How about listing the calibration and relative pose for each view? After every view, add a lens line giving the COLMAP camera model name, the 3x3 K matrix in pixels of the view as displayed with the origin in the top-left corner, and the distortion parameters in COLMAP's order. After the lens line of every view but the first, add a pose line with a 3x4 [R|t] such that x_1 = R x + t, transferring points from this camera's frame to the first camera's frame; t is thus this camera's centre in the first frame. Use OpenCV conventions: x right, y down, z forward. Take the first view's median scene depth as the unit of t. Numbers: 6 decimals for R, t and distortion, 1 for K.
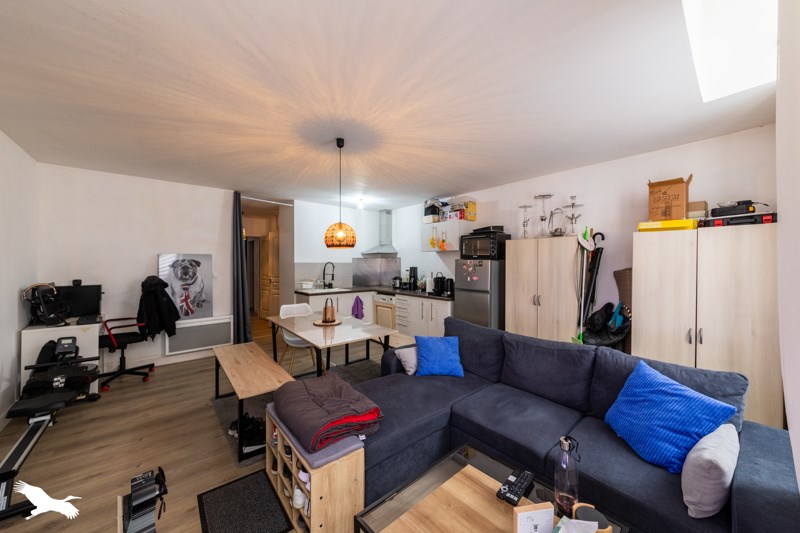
lens RADIAL K [[294.9, 0, 398.2], [0, 294.9, 265.8], [0, 0, 1]] dist [0.000504, -0.000014]
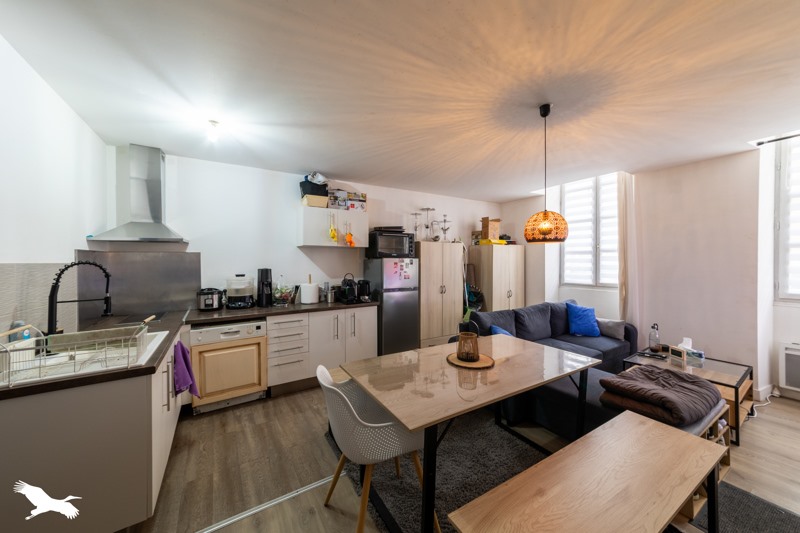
lens RADIAL K [[283.4, 0, 396.8], [0, 283.4, 260.0], [0, 0, 1]] dist [0.001180, 0.000005]
pose [[0.137021, -0.001438, 0.990567, -0.732010], [0.014183, 0.999899, -0.000510, -0.014265], [-0.990467, 0.014119, 0.137028, 0.941593]]
